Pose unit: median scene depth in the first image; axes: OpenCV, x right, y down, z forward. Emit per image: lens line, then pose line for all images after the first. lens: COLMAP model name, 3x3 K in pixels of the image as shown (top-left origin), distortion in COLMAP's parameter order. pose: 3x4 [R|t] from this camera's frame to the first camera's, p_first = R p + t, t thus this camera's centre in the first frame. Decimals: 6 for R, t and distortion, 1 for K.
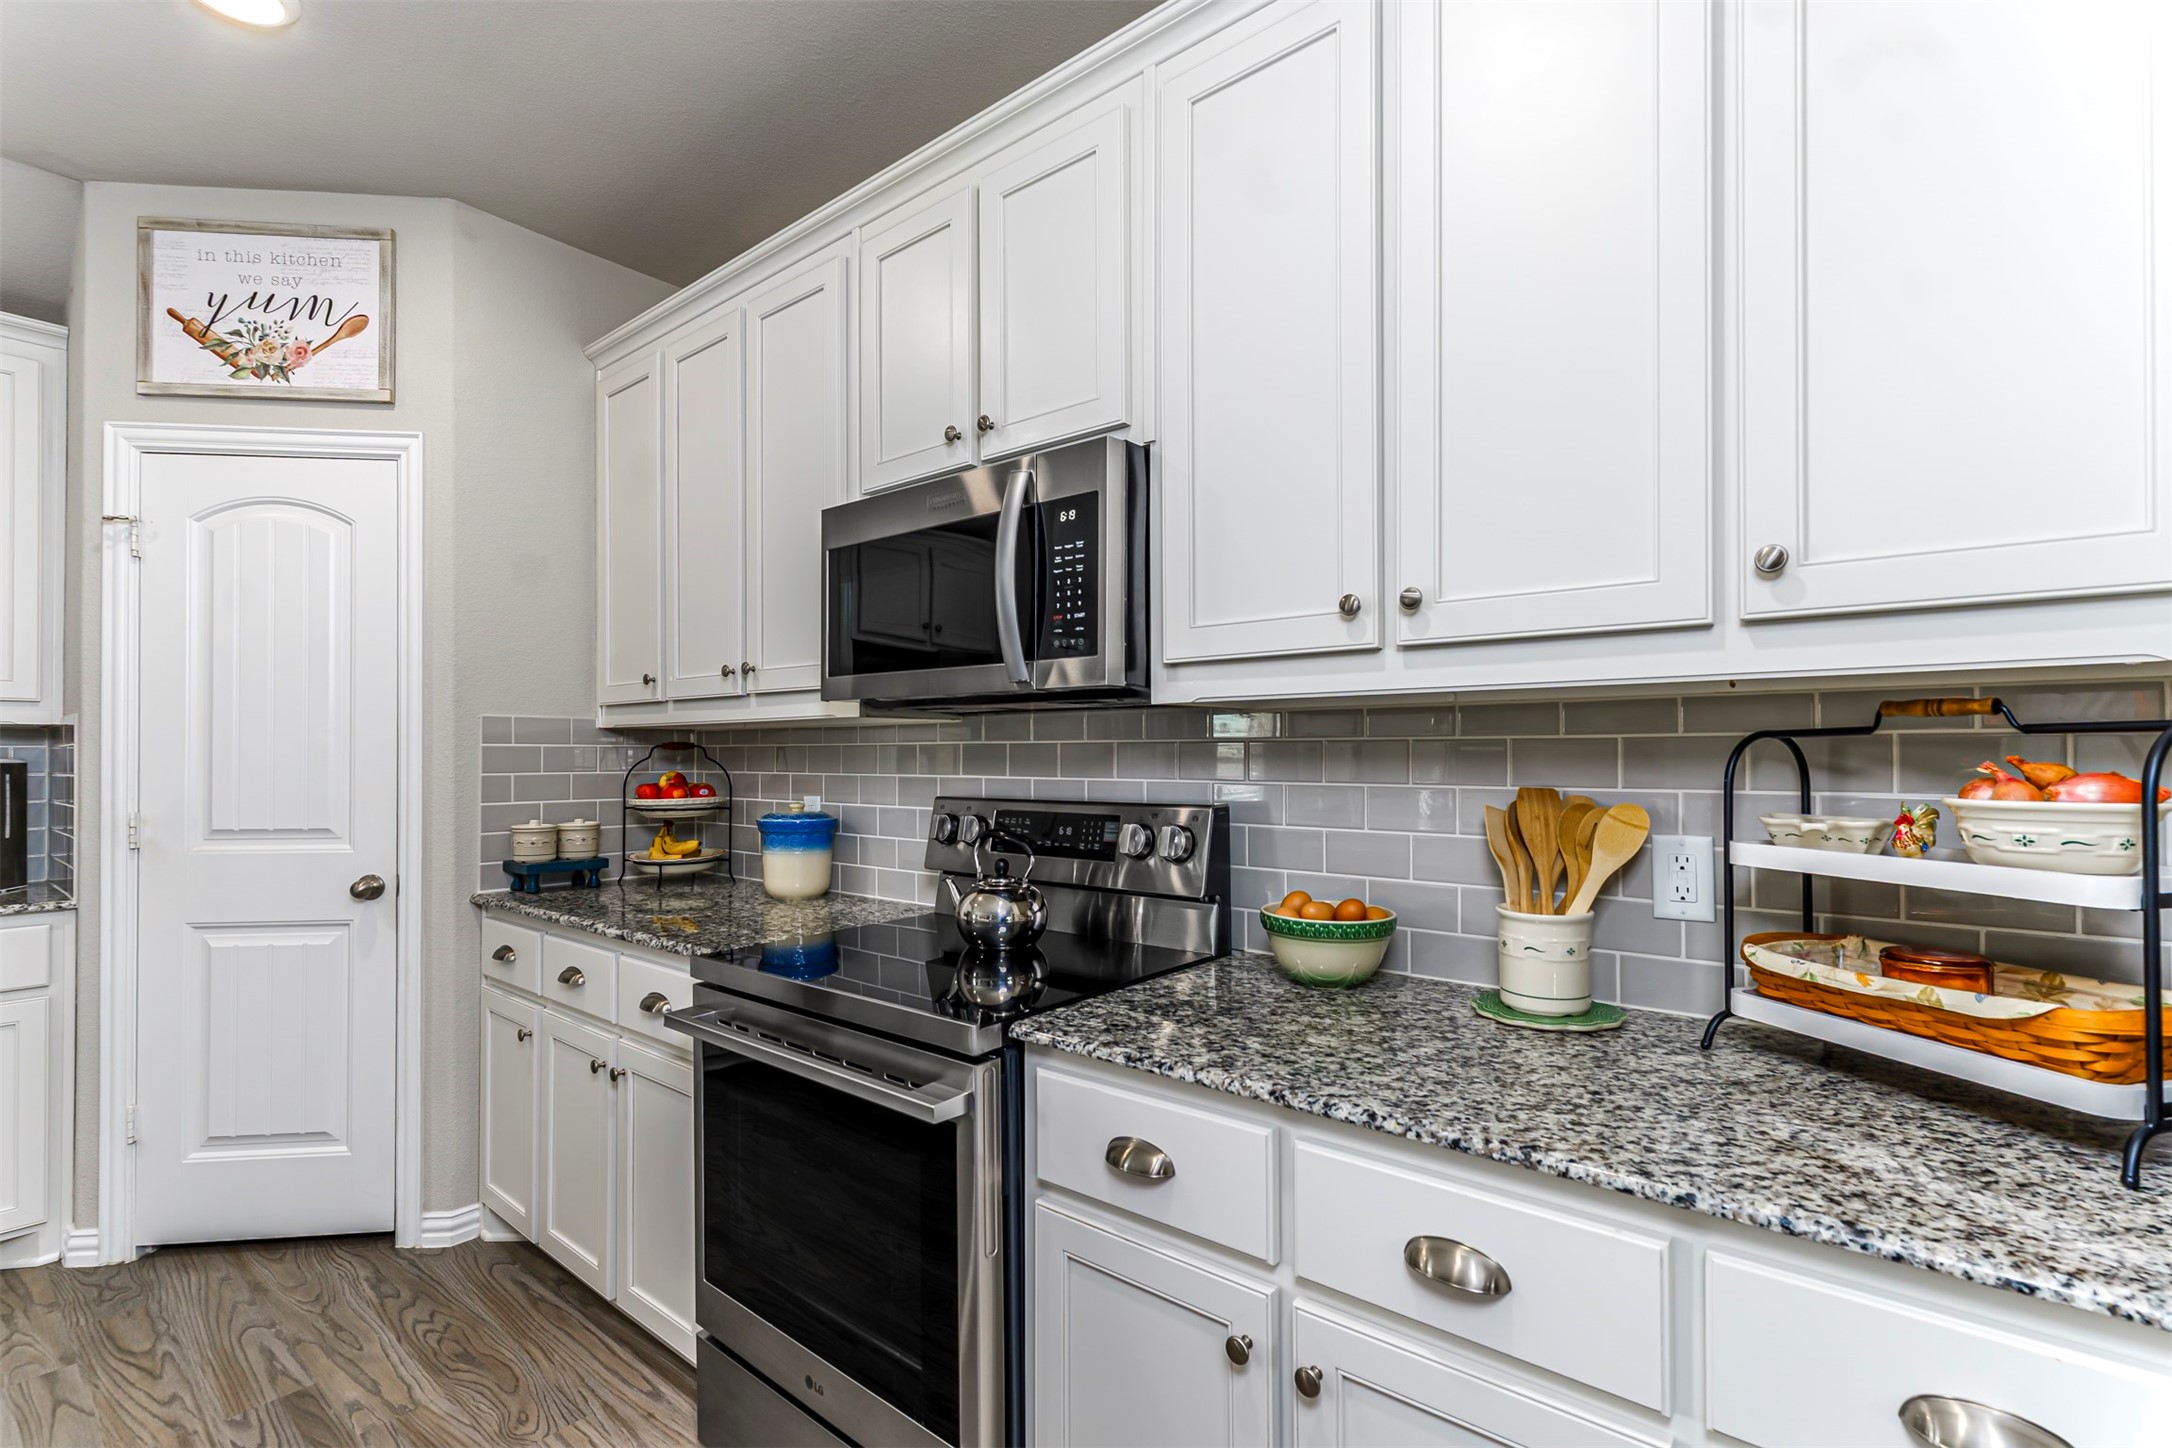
lens RADIAL K [[981.8, 0, 1077.1], [0, 981.8, 742.5], [0, 0, 1]] dist [0.002533, 0.000482]
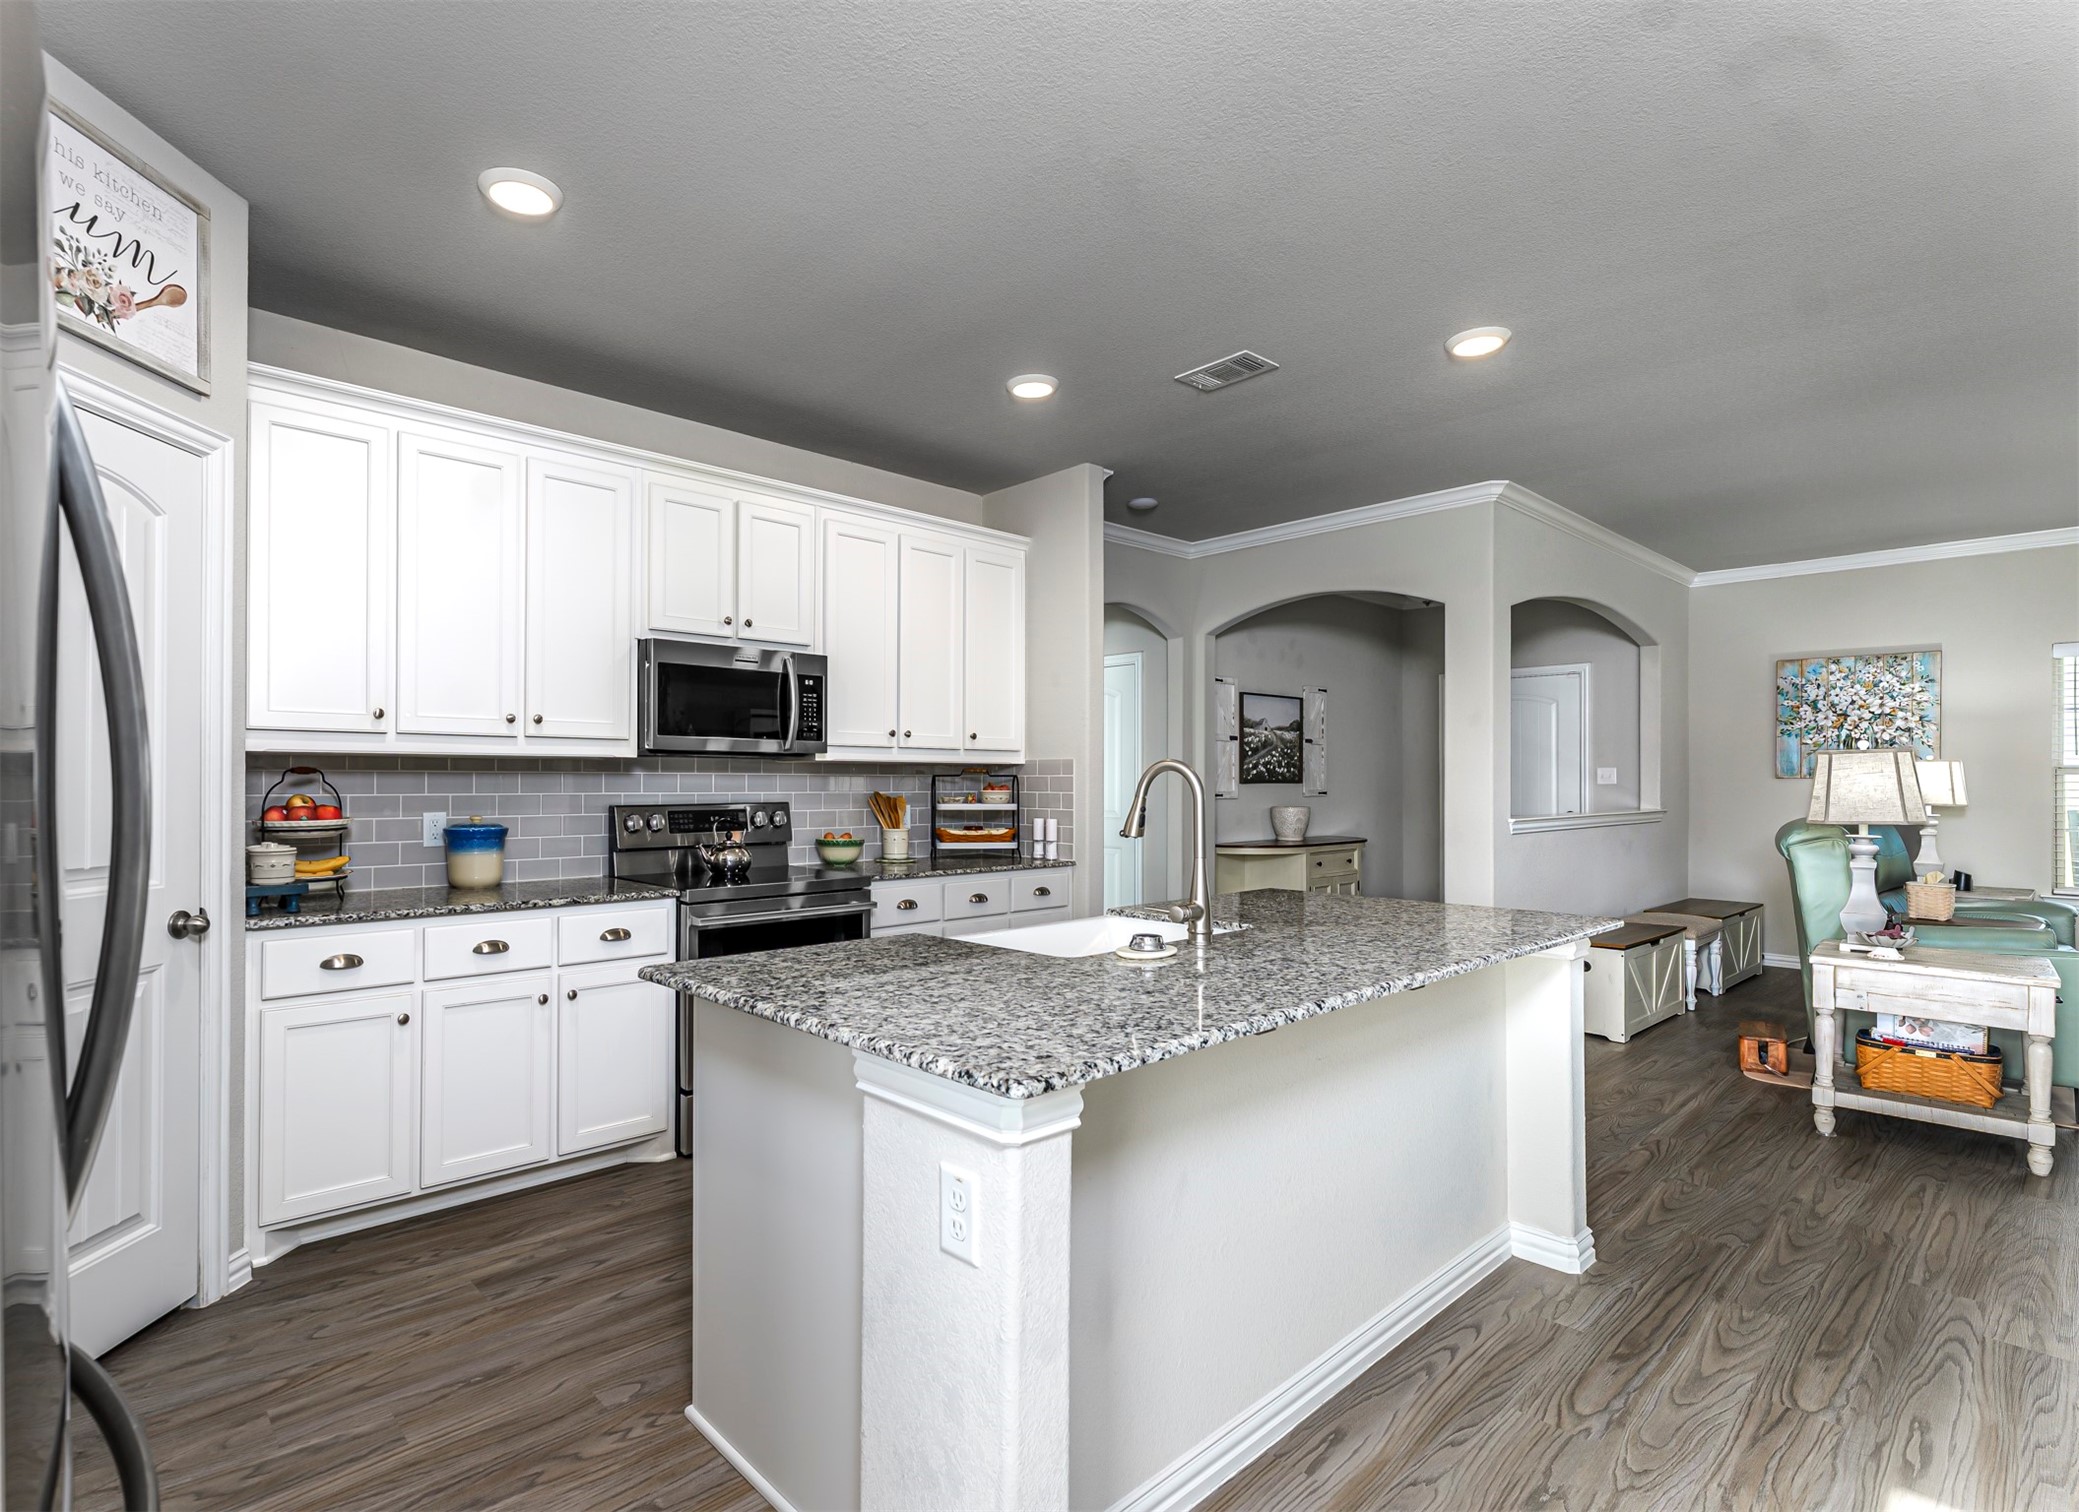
lens RADIAL K [[1022.3, 0, 949.4], [0, 1022.3, 776.7], [0, 0, 1]] dist [0.004496, -0.000047]
pose [[0.160061, 0.007223, 0.987081, -1.775701], [-0.012285, 0.999910, -0.005325, 0.009027], [-0.987031, -0.011274, 0.160135, 0.178842]]
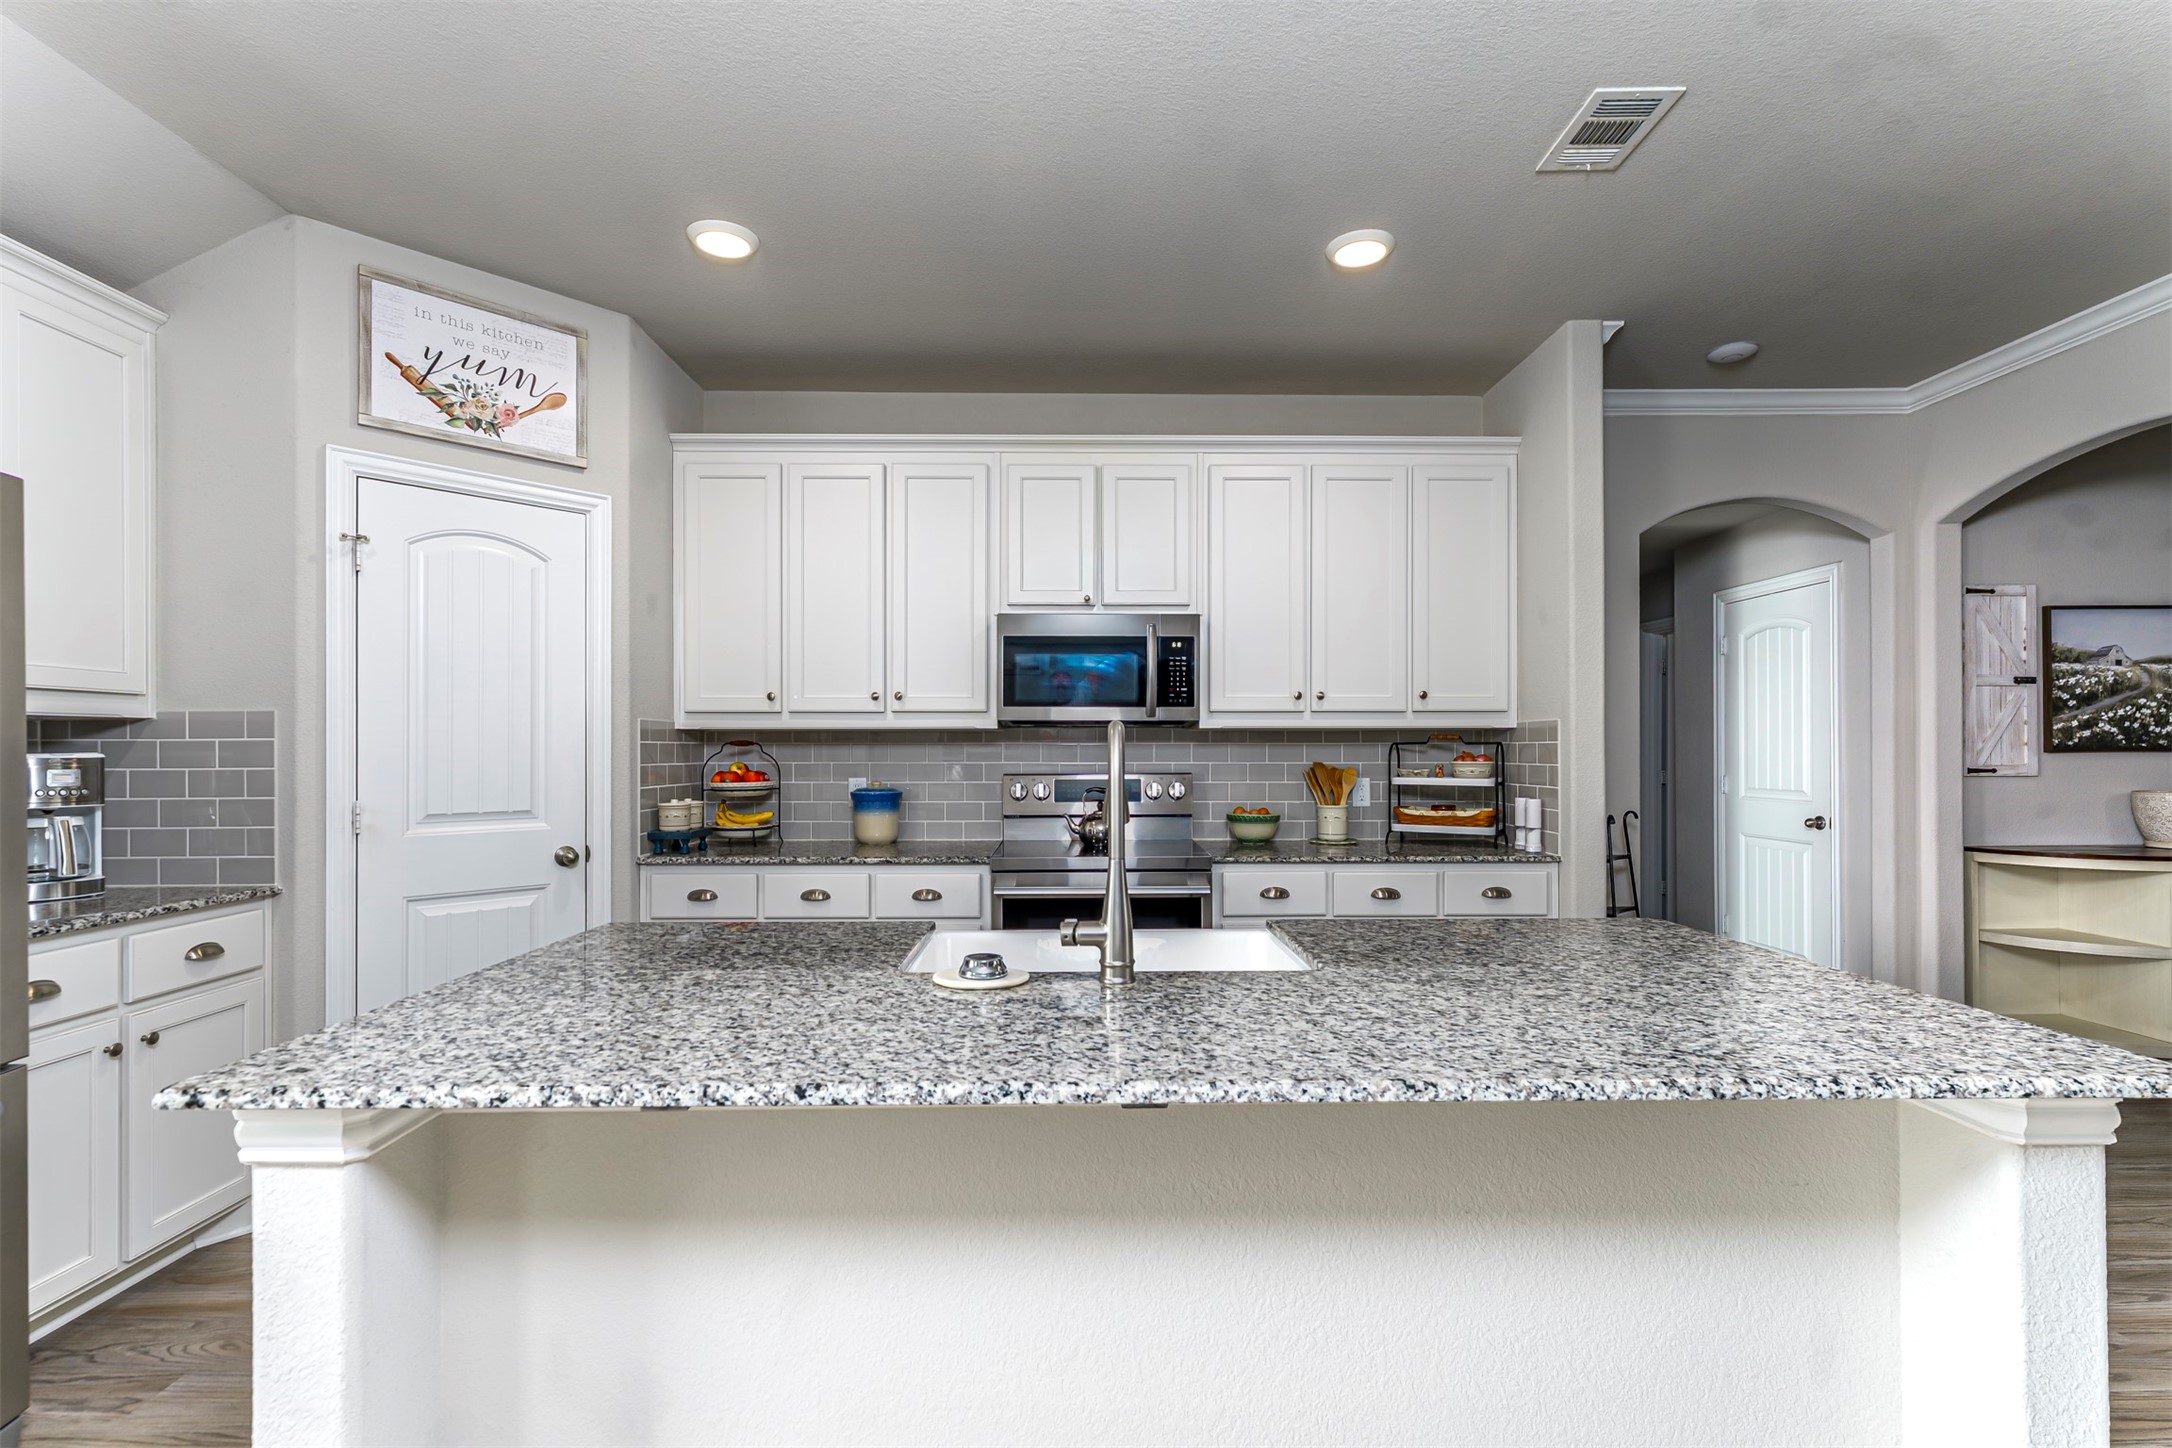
lens RADIAL K [[981.8, 0, 1087.6], [0, 981.8, 748.0], [0, 0, 1]] dist [0.002533, 0.000482]
pose [[0.760814, 0.003389, 0.648961, -1.184476], [-0.007532, 0.999965, 0.003609, 0.000898], [-0.648927, -0.007633, 0.760813, -0.429428]]
